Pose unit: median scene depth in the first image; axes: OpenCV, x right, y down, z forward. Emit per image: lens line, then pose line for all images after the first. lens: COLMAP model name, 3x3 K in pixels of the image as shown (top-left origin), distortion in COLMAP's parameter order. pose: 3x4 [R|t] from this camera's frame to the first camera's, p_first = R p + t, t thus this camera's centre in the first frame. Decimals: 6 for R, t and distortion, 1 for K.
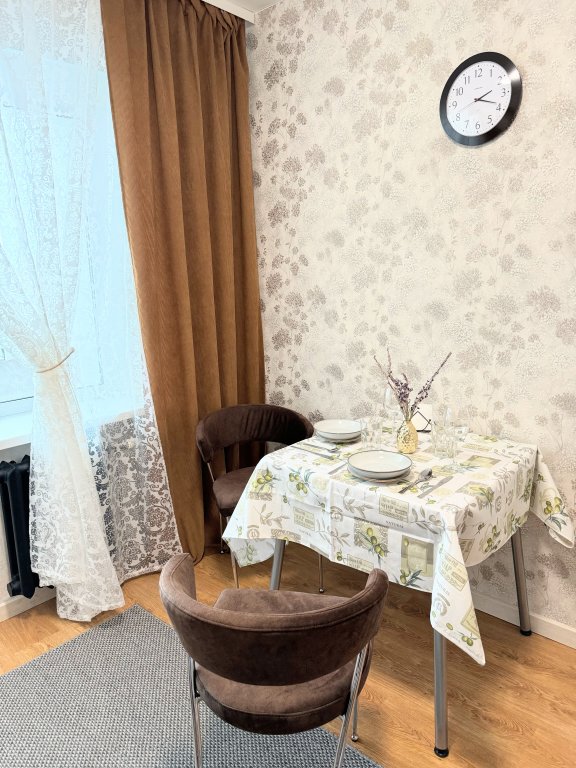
lens RADIAL K [[540.8, 0, 288.7], [0, 540.8, 375.8], [0, 0, 1]] dist [0.053041, -0.062469]
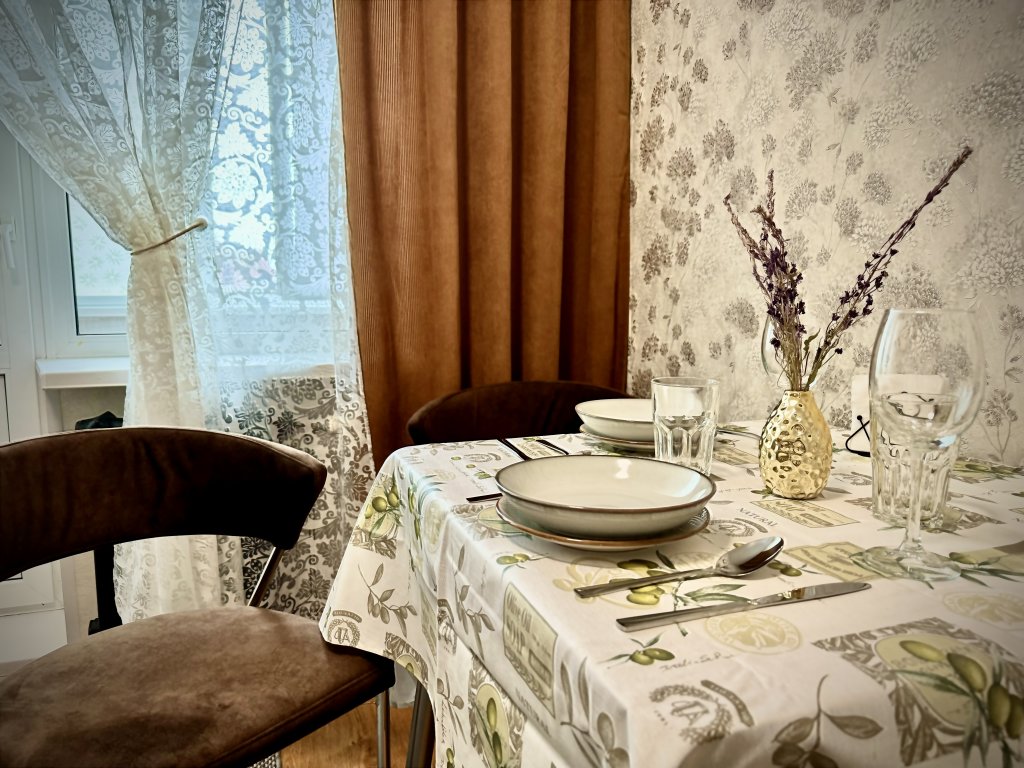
lens RADIAL K [[721.1, 0, 515.5], [0, 721.1, 382.8], [0, 0, 1]] dist [0.053041, -0.062469]
pose [[0.876761, 0.087947, -0.472817, 0.257299], [-0.116847, 0.992633, -0.032037, 0.104052], [0.466516, 0.083336, 0.880578, 0.533199]]
